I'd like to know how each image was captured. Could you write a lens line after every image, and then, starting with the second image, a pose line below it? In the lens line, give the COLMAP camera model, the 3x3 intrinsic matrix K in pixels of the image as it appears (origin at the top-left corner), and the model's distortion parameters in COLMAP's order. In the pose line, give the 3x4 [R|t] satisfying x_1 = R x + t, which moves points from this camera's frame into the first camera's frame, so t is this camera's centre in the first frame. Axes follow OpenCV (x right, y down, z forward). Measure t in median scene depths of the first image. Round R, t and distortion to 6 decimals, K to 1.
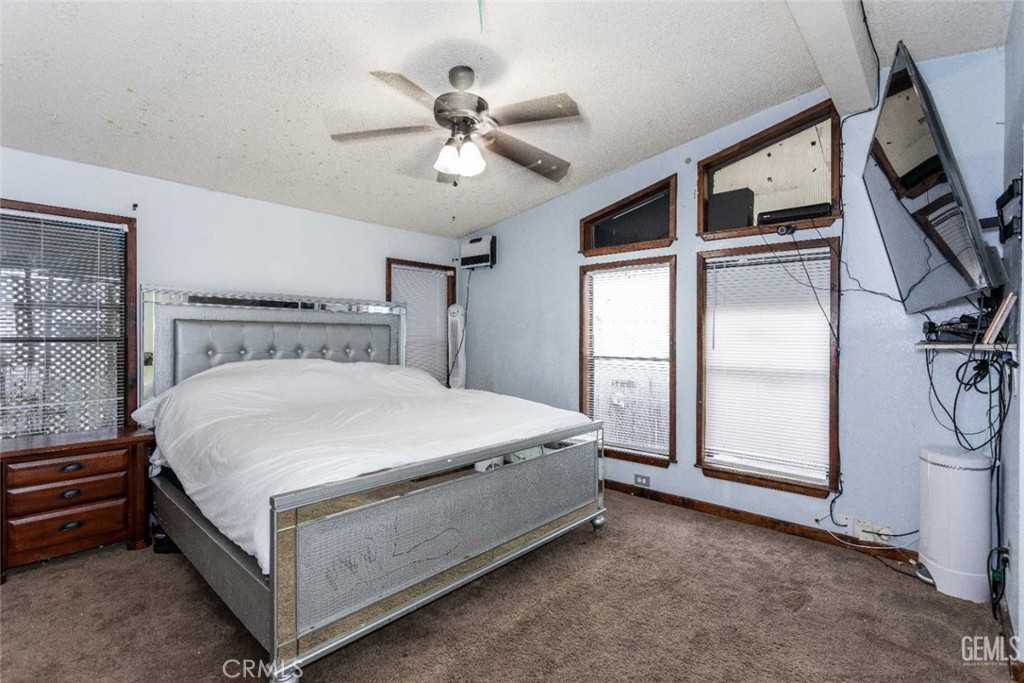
lens RADIAL K [[497.1, 0, 513.5], [0, 497.1, 346.1], [0, 0, 1]] dist [0.002874, 0.002026]
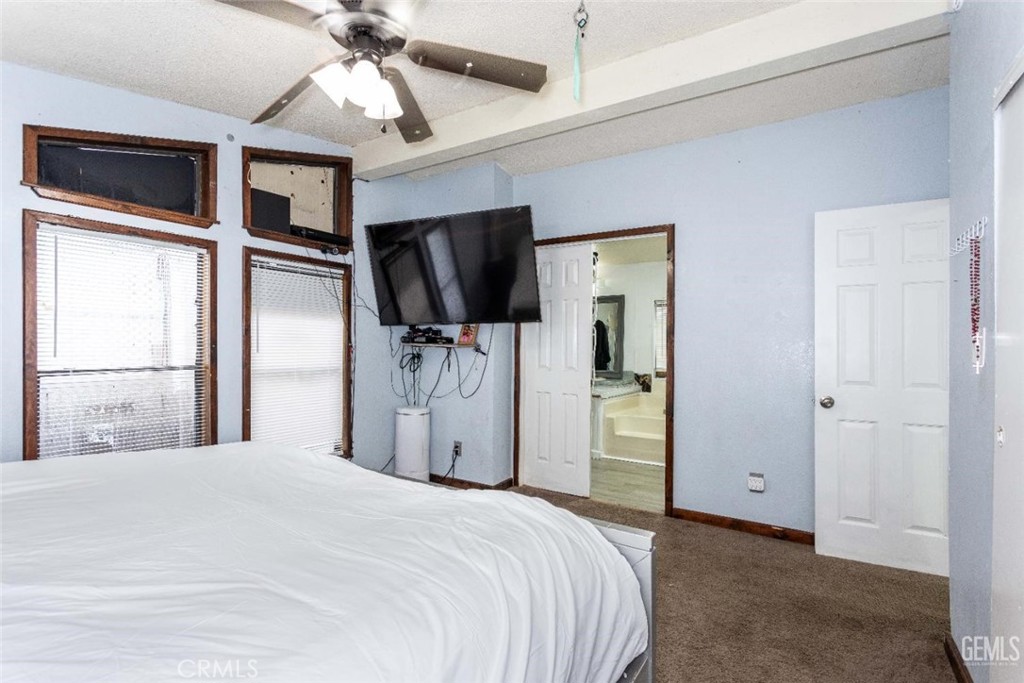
lens RADIAL K [[497.1, 0, 513.0], [0, 497.1, 337.9], [0, 0, 1]] dist [0.002874, 0.002026]
pose [[-0.187701, -0.007055, 0.982201, -0.623264], [-0.002977, 0.999974, 0.006614, -0.029215], [-0.982222, -0.001683, -0.187717, 0.700023]]
